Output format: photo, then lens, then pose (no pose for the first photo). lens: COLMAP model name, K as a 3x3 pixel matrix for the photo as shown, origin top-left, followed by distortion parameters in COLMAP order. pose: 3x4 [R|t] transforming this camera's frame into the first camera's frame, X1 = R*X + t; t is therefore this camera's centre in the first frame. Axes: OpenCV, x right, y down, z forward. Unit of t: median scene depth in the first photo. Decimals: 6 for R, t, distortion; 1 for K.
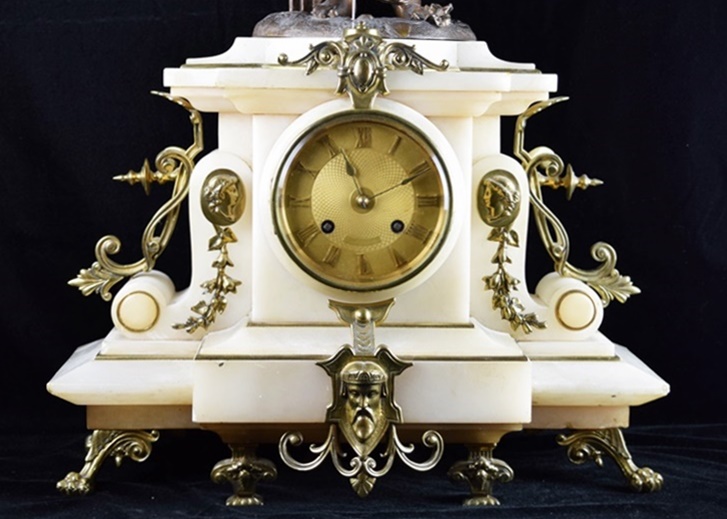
lens RADIAL K [[1828.0, 0, 363.5], [0, 1828.0, 259.5], [0, 0, 1]] dist [-0.067753, -0.150251]
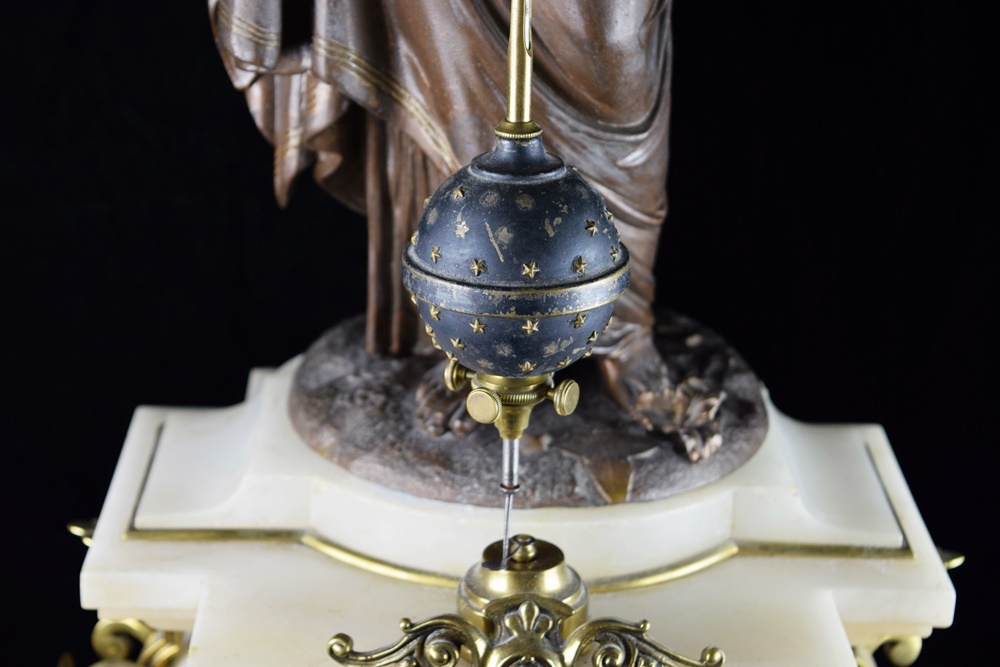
lens RADIAL K [[2259.1, 0, 500.0], [0, 2259.1, 333.5], [0, 0, 1]] dist [0.072865, 0.085671]
pose [[0.999689, 0.024897, 0.001278, -0.008967], [-0.024356, 0.964462, 0.263095, -0.321405], [0.005318, -0.263045, 0.964769, 0.496822]]
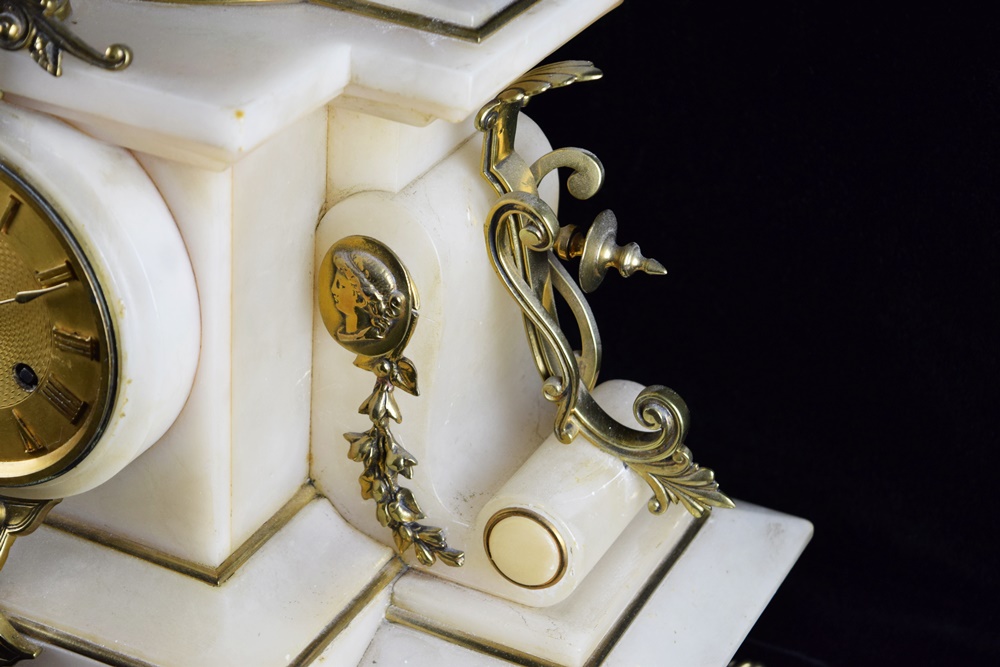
lens RADIAL K [[2259.1, 0, 500.0], [0, 2259.1, 333.5], [0, 0, 1]] dist [0.072865, 0.085671]
pose [[0.887422, 0.258312, -0.381781, 0.334587], [-0.094301, 0.912453, 0.398166, -0.262190], [0.451209, -0.317339, 0.834090, 0.585585]]
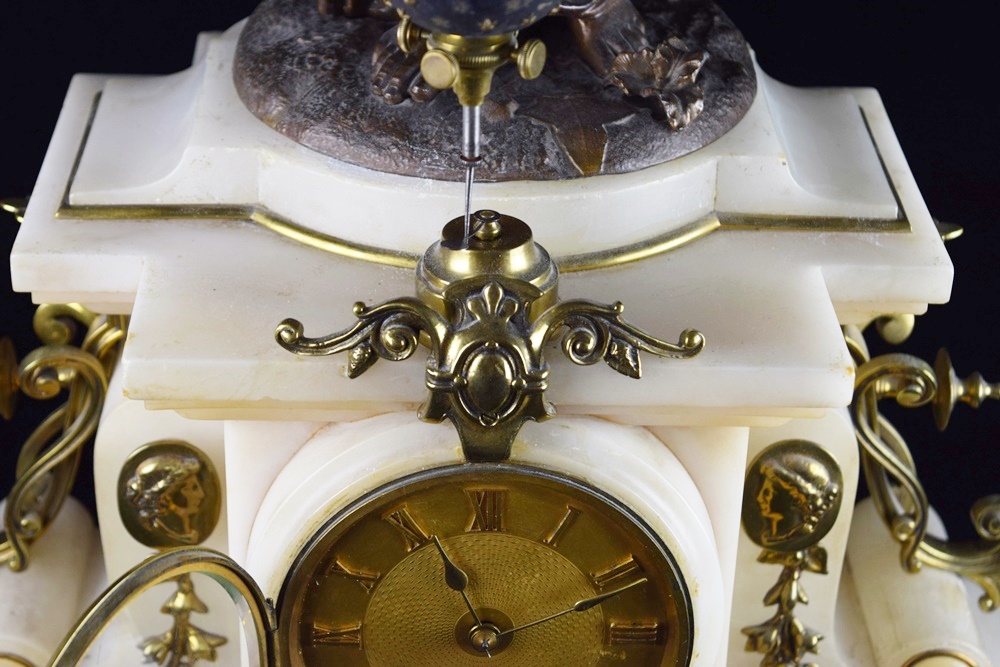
lens RADIAL K [[2259.1, 0, 500.0], [0, 2259.1, 333.5], [0, 0, 1]] dist [0.072865, 0.085671]
pose [[0.999830, 0.016120, 0.008965, -0.002581], [-0.018362, 0.915882, 0.401027, -0.307081], [-0.001747, -0.401123, 0.916022, 0.540755]]
